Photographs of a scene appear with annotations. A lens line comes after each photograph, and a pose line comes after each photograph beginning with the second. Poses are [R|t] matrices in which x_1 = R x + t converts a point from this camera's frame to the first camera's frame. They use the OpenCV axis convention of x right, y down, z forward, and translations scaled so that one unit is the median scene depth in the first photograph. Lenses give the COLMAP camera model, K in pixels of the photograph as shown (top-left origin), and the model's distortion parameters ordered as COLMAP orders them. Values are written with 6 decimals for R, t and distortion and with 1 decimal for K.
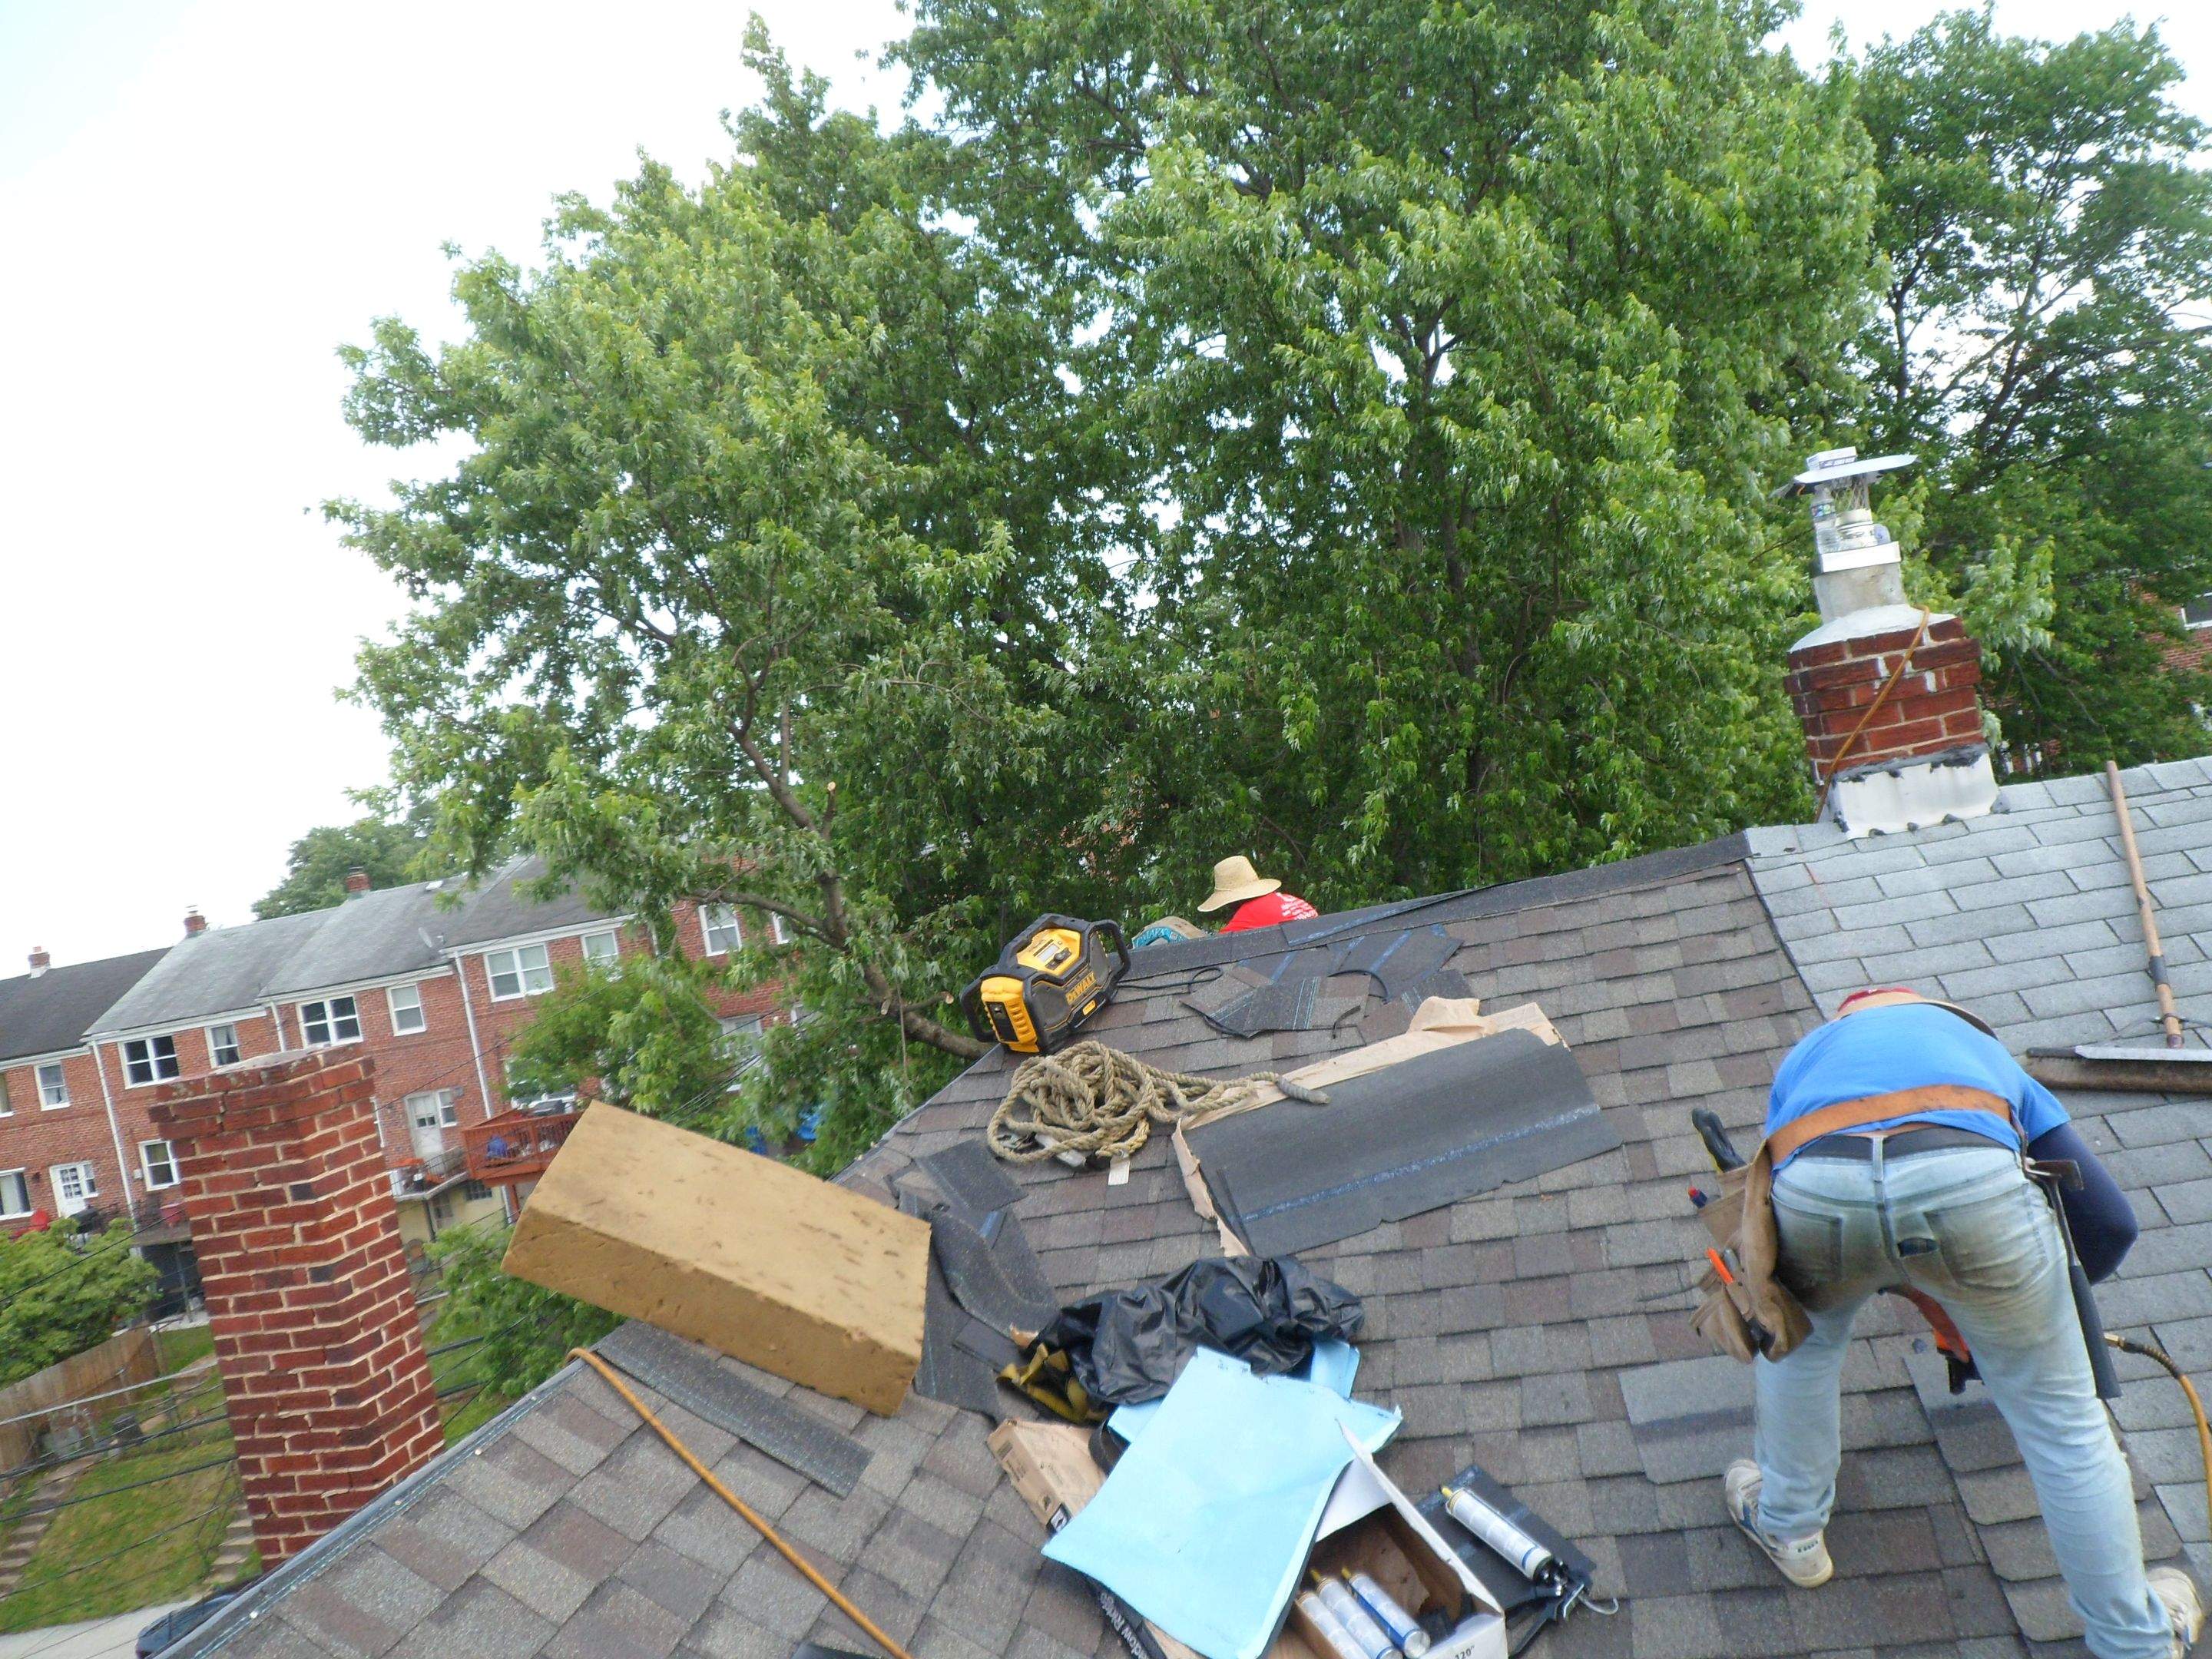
lens RADIAL K [[1840.1, 0, 1140.0], [0, 1840.1, 505.0], [0, 0, 1]] dist [-0.047173, -0.001808]
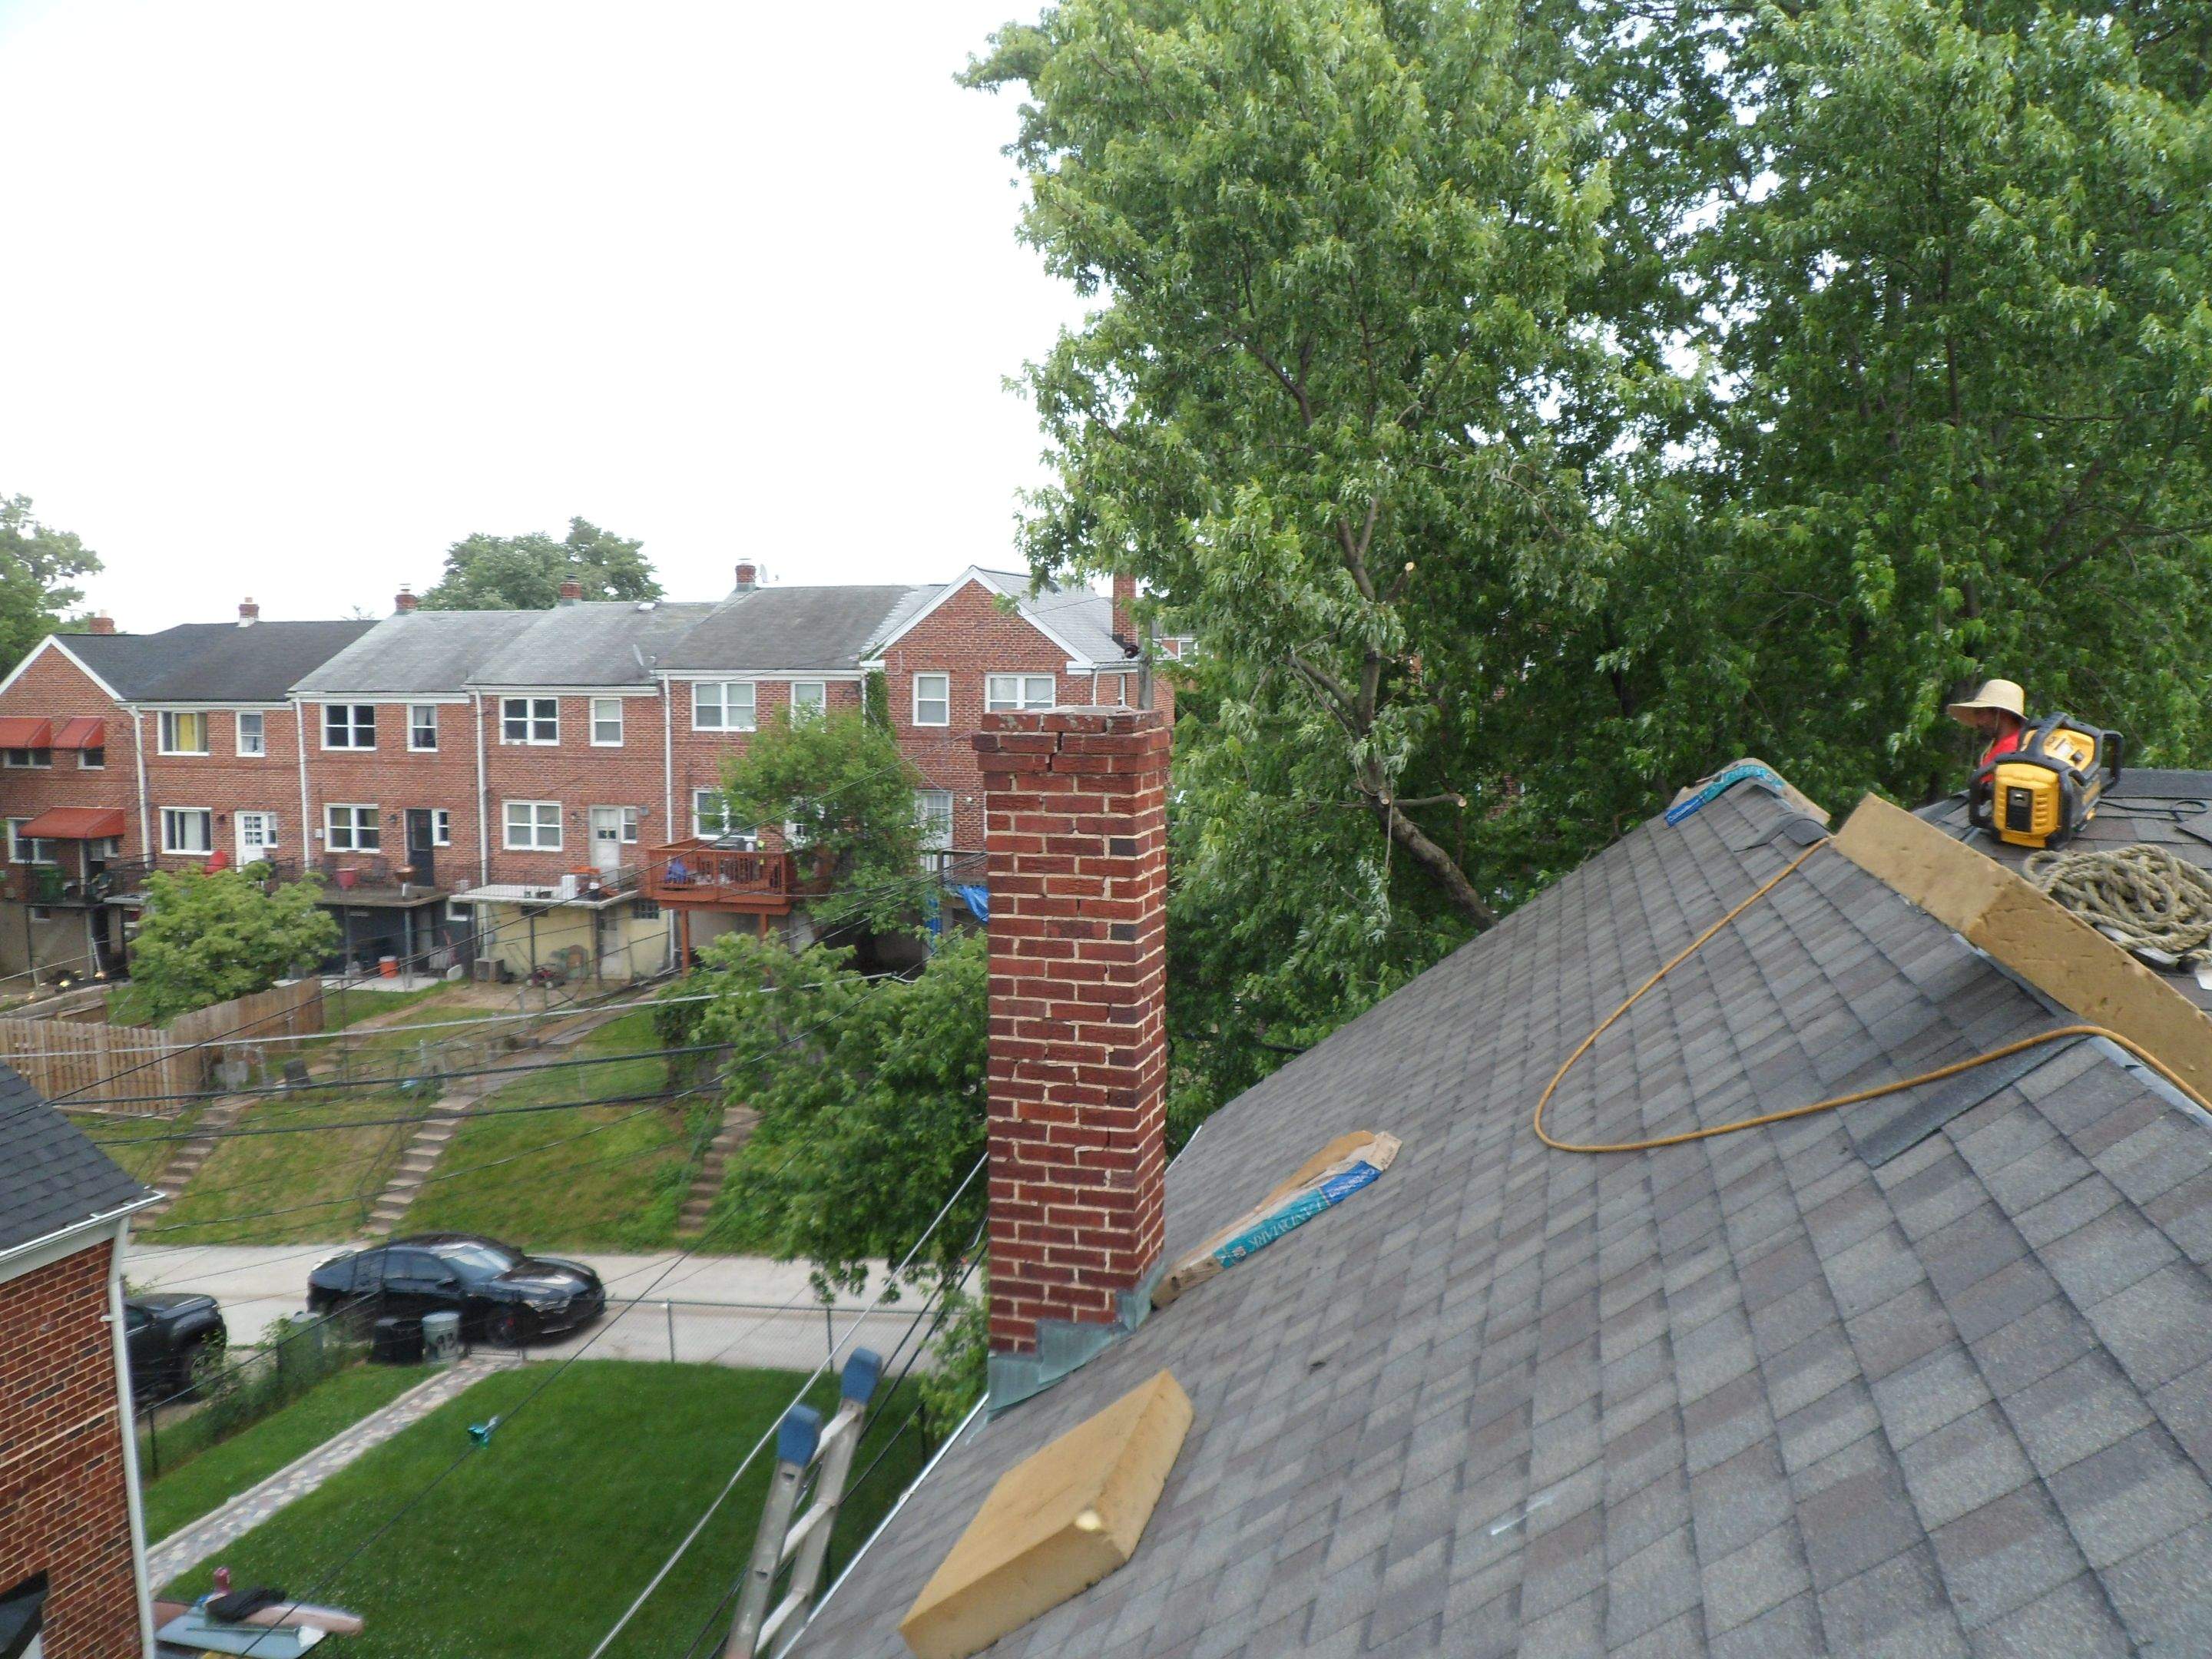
lens RADIAL K [[1857.2, 0, 1113.6], [0, 1857.2, 605.7], [0, 0, 1]] dist [-0.009092, -0.012787]
pose [[0.979061, 0.199911, -0.038406, -0.476857], [-0.193631, 0.972774, 0.127349, 0.133666], [0.062819, -0.117246, 0.991114, 0.028484]]
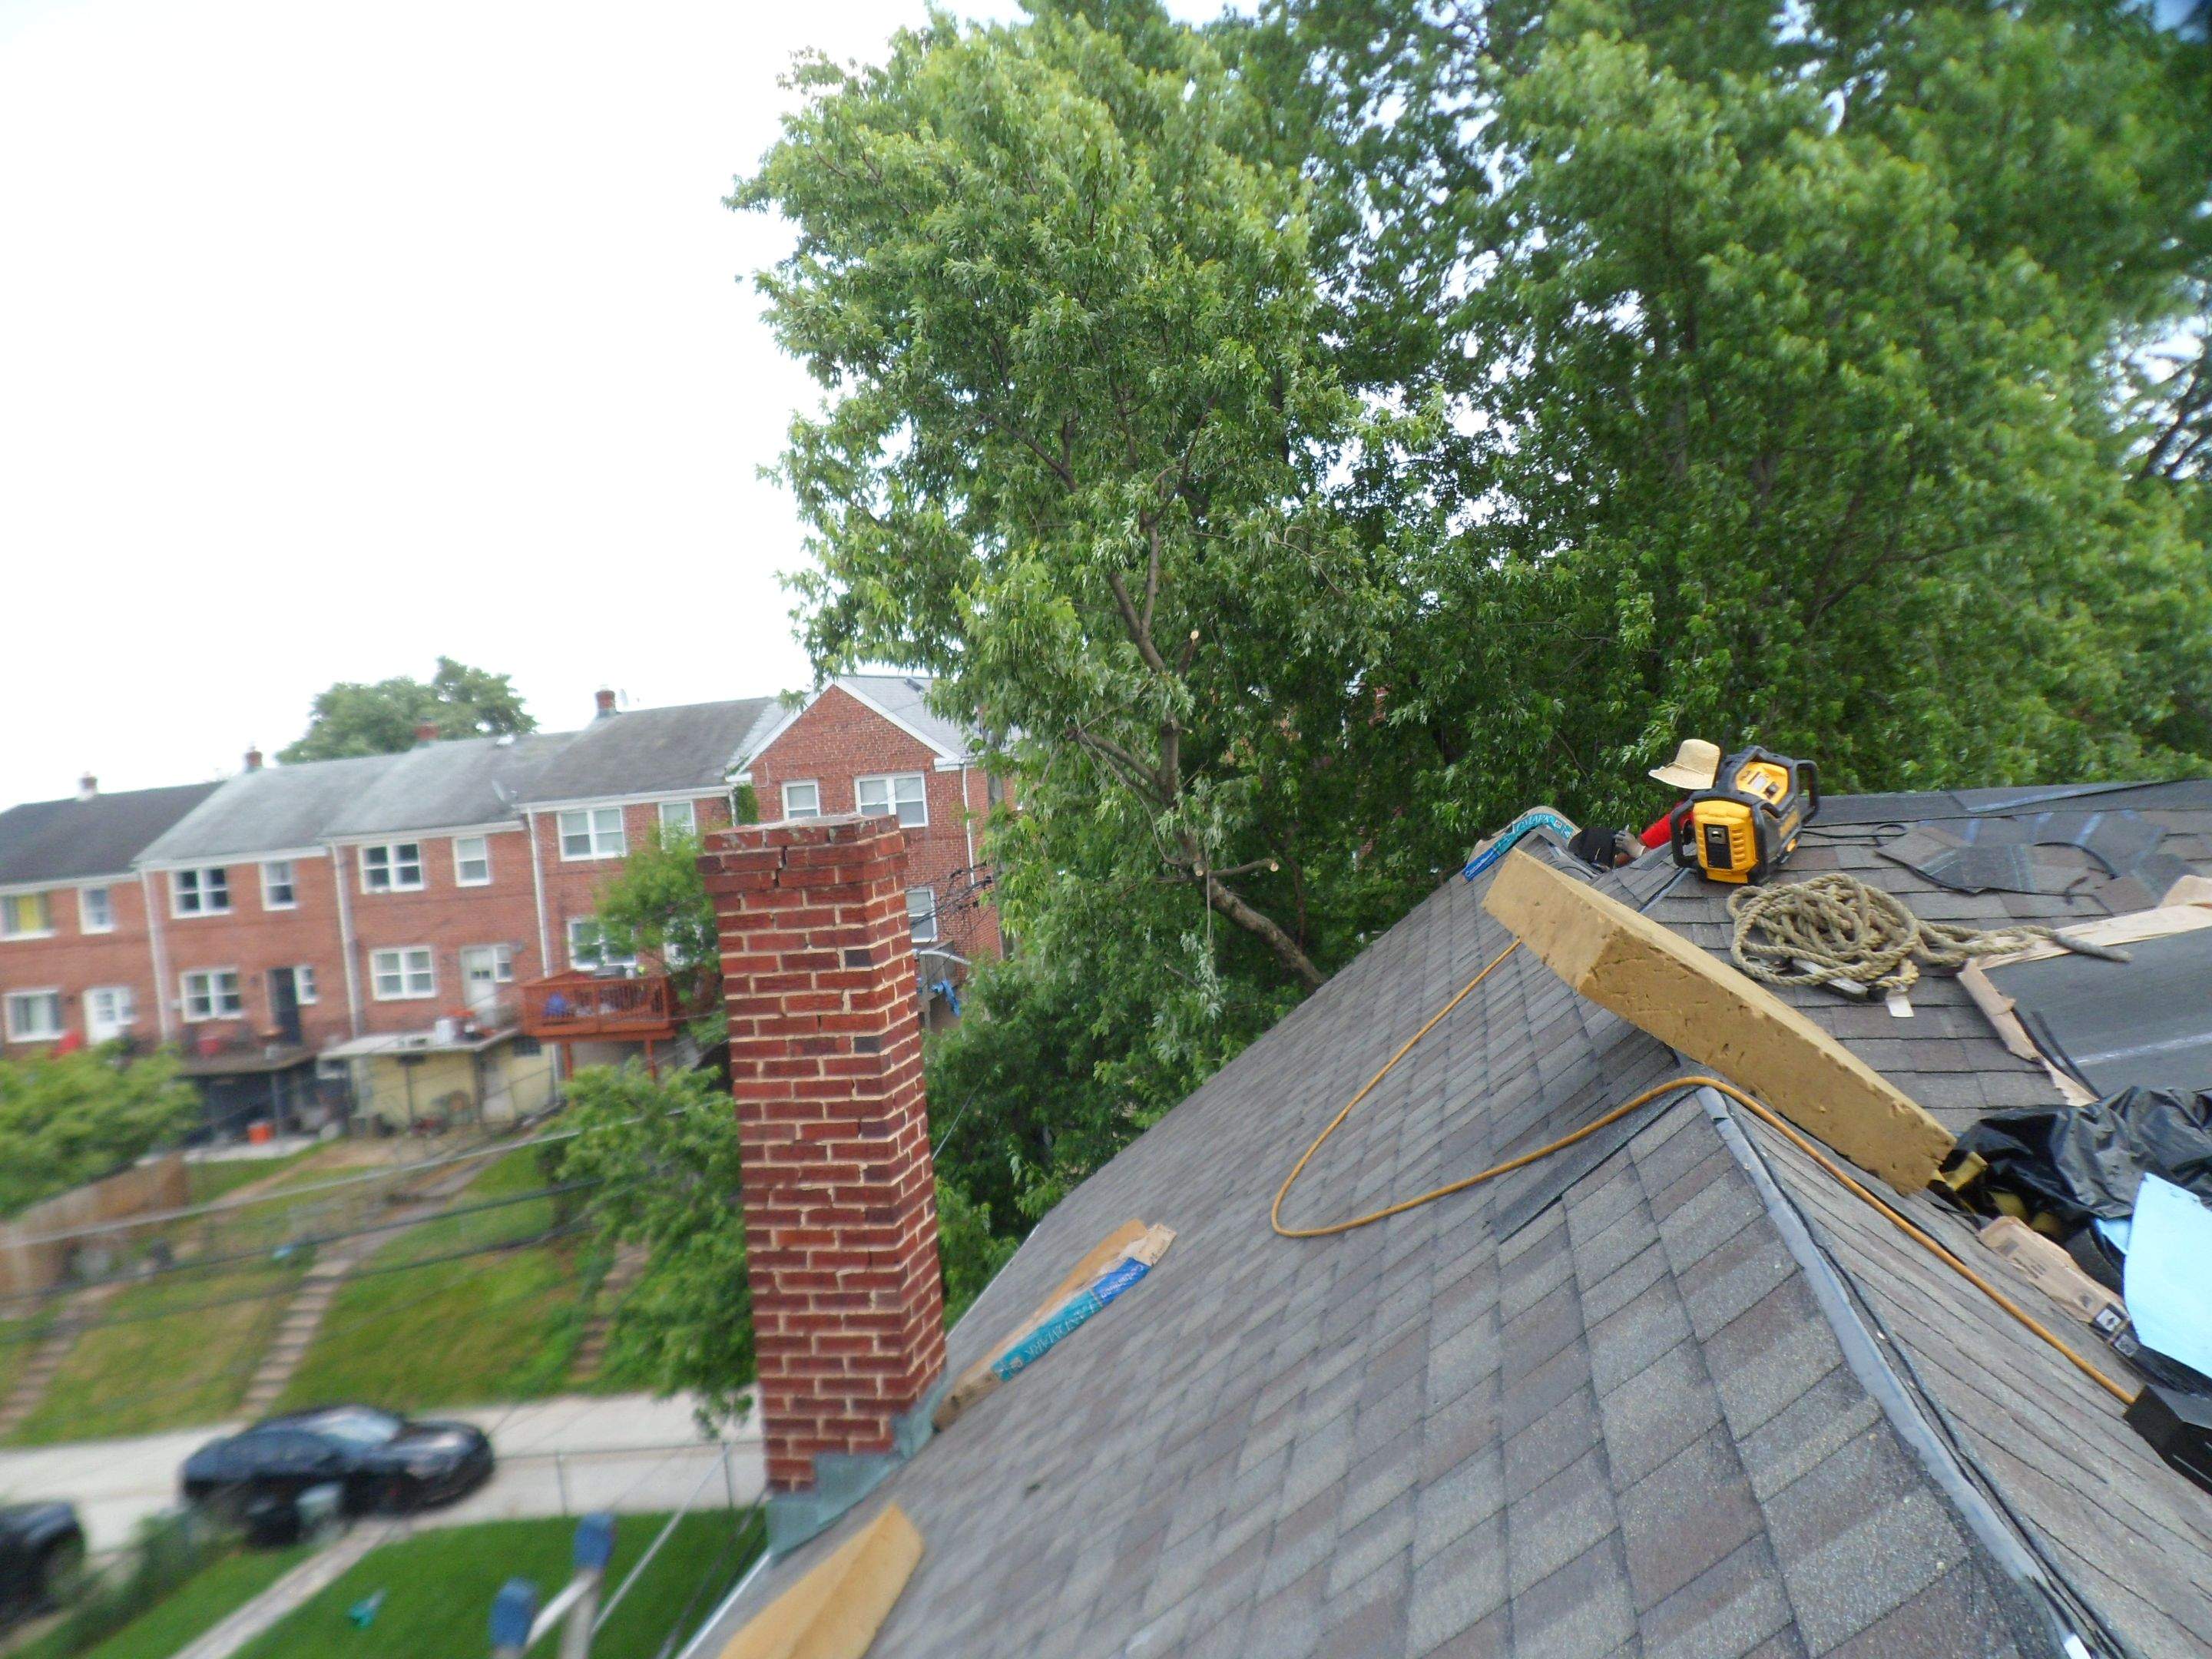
lens RADIAL K [[1812.3, 0, 1099.5], [0, 1812.3, 611.0], [0, 0, 1]] dist [0.033056, -0.042320]
pose [[0.993287, 0.115586, 0.004657, -0.378410], [-0.115606, 0.990416, 0.075580, 0.114840], [0.004124, -0.075611, 0.997129, 0.056072]]
